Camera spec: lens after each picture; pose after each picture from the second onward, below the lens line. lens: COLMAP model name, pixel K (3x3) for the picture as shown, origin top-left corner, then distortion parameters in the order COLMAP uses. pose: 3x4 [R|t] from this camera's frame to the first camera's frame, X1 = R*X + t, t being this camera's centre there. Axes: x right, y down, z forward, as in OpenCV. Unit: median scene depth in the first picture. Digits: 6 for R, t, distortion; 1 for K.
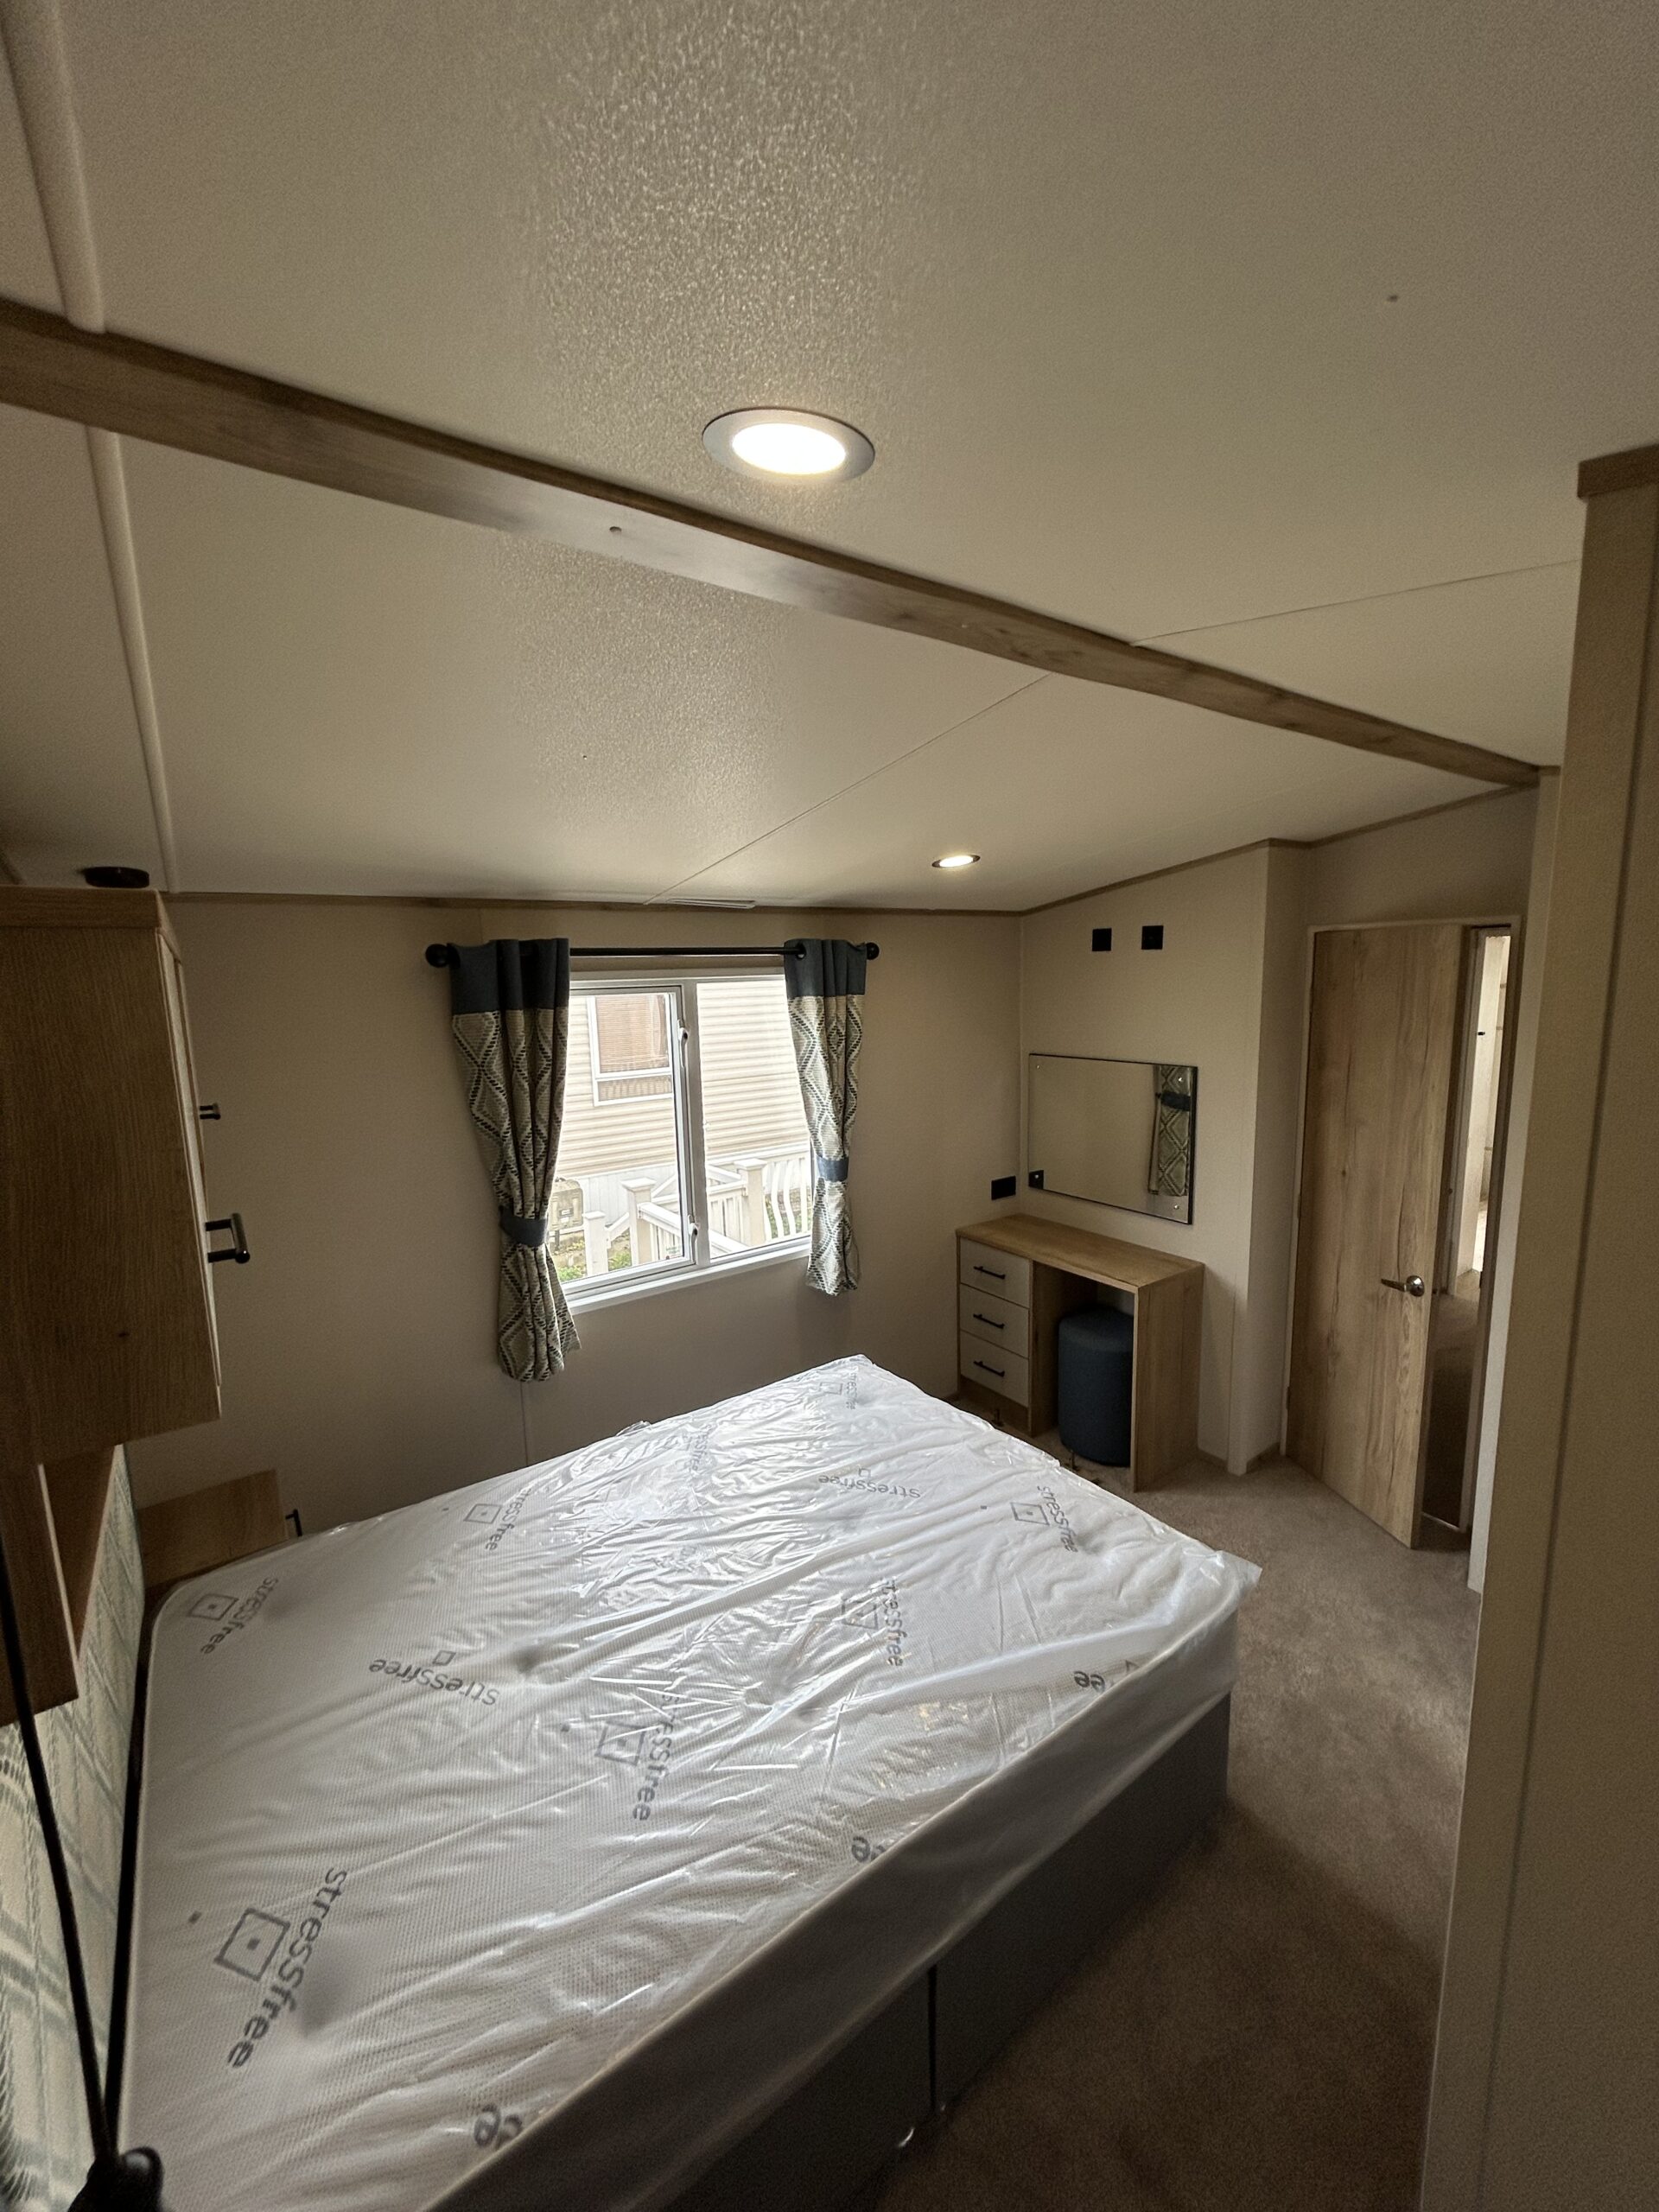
lens RADIAL K [[888.9, 0, 829.5], [0, 888.9, 1106.0], [0, 0, 1]] dist [0.001149, 0.000034]
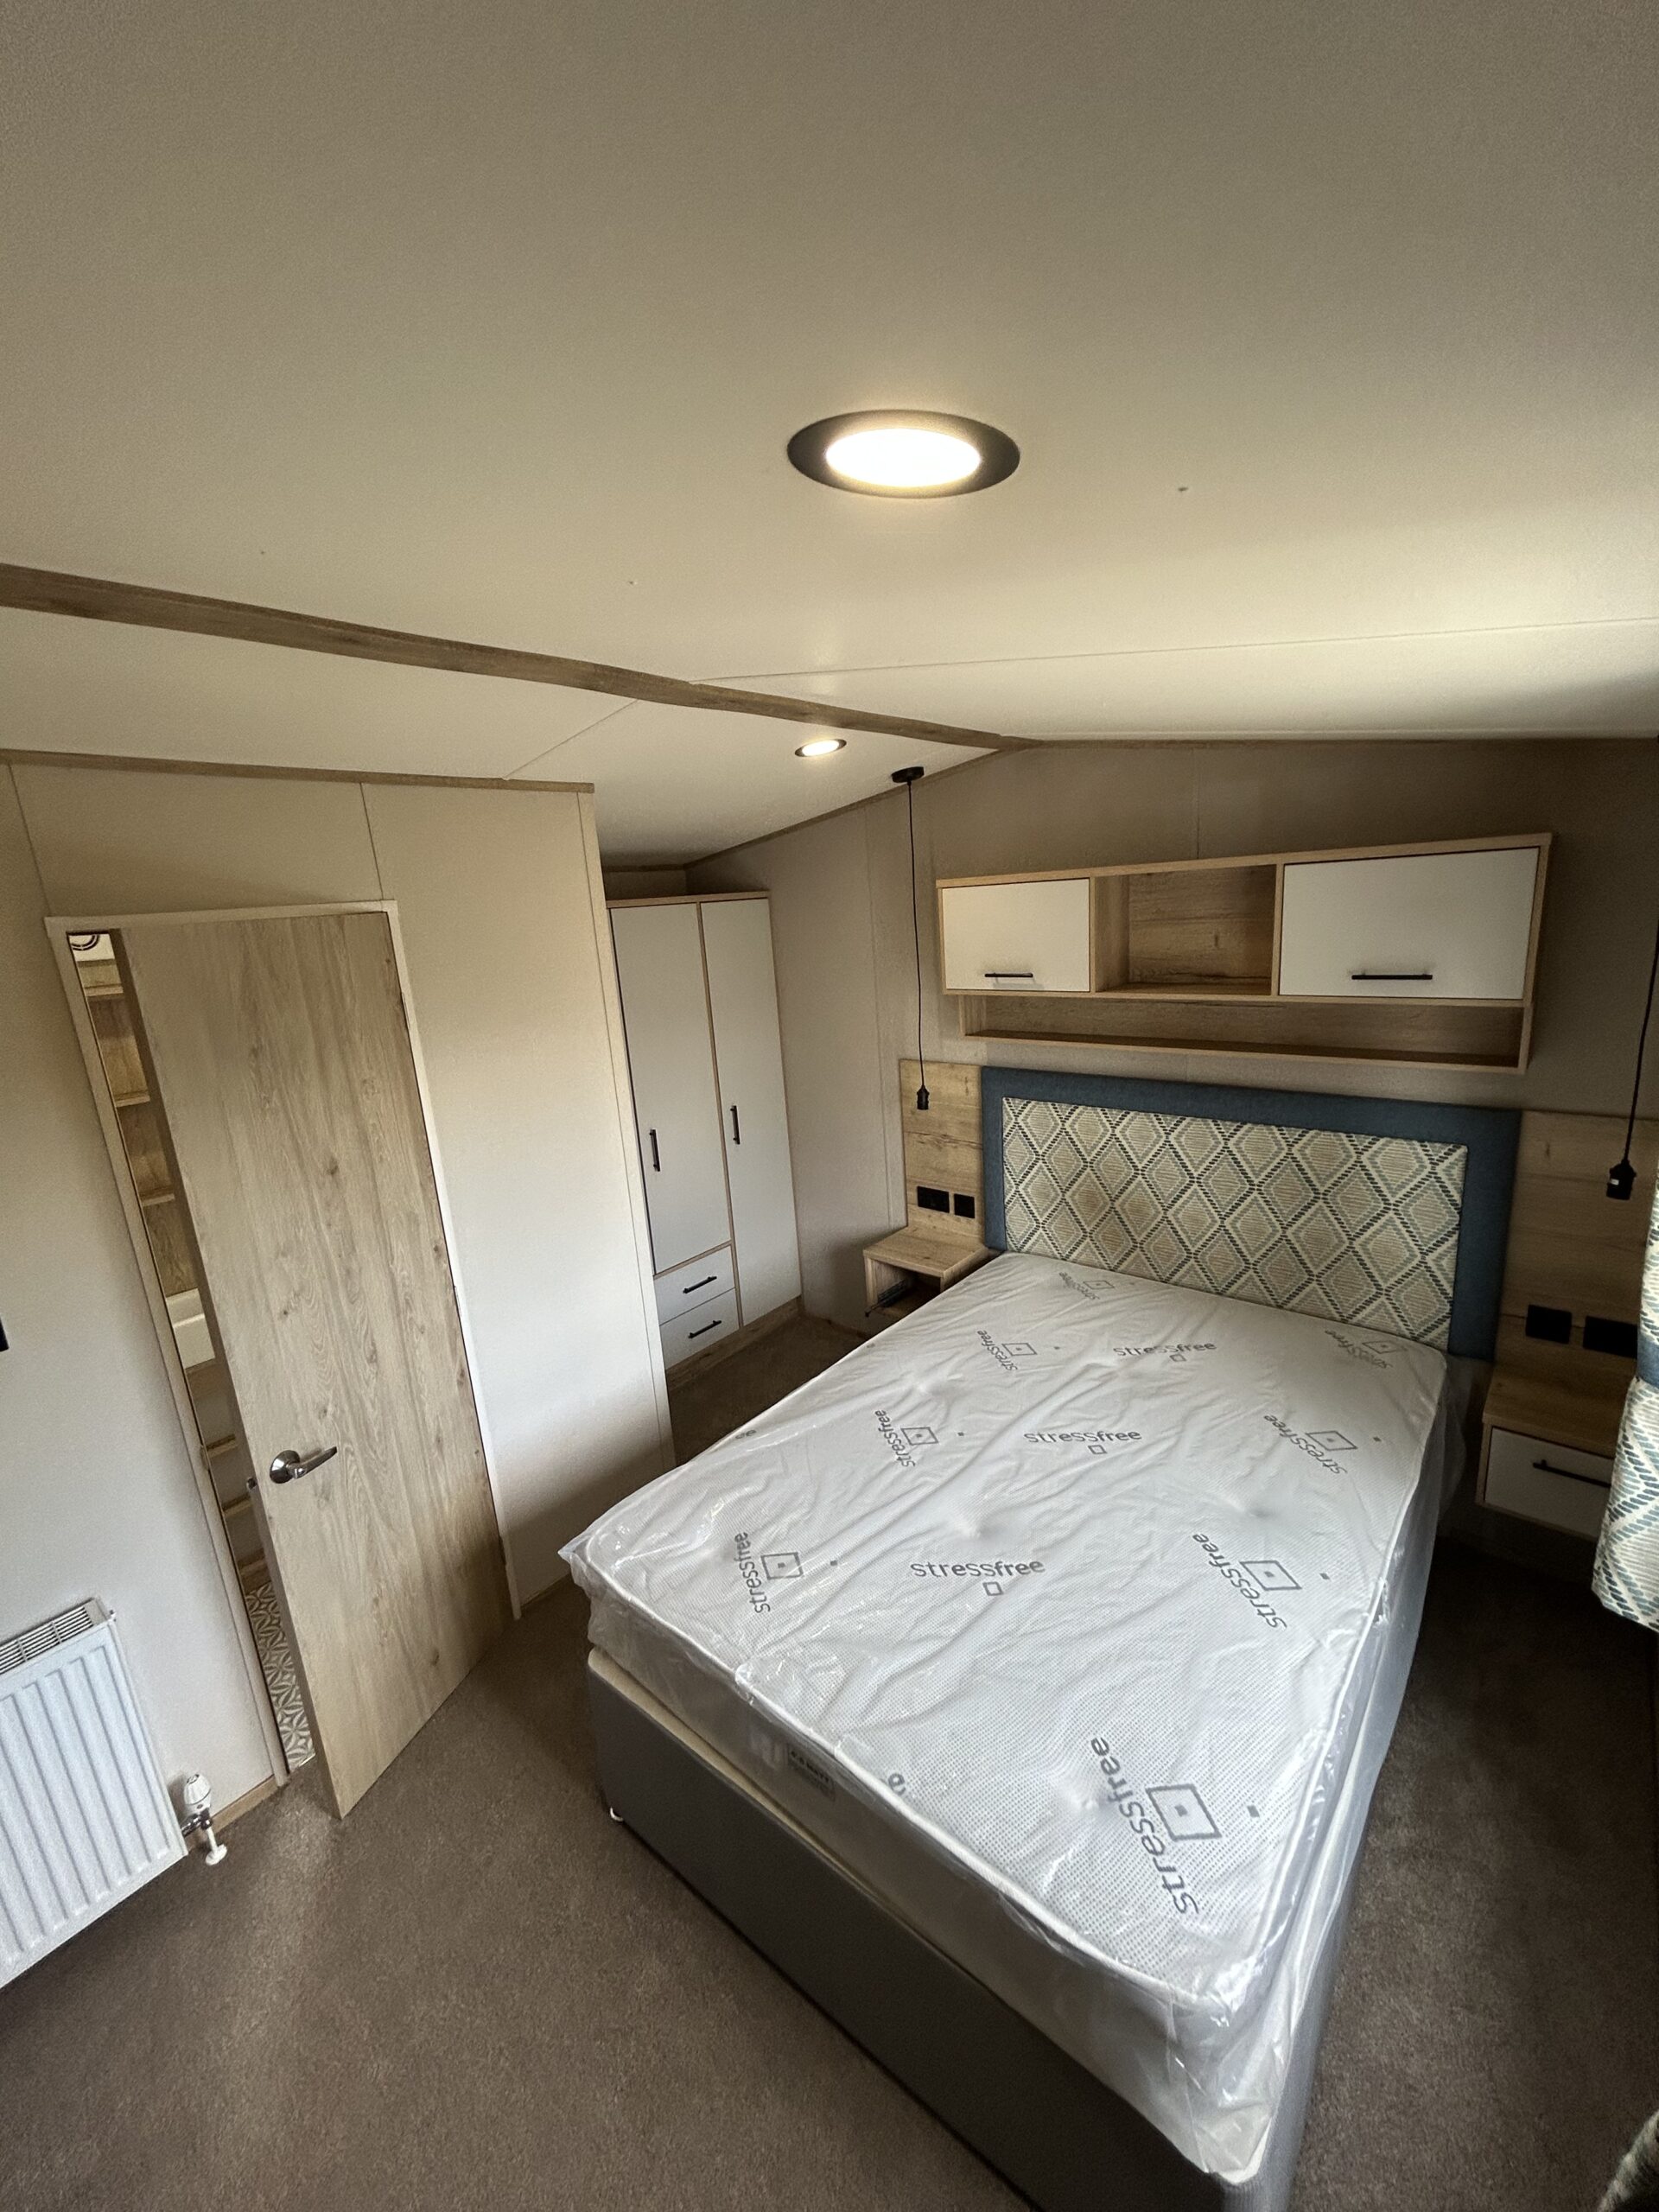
lens RADIAL K [[888.9, 0, 829.5], [0, 888.9, 1106.0], [0, 0, 1]] dist [0.001149, 0.000034]
pose [[-0.965200, 0.148646, -0.215159, 0.333768], [0.056058, 0.921226, 0.384968, -0.317974], [0.255434, 0.359510, -0.897500, 1.816953]]
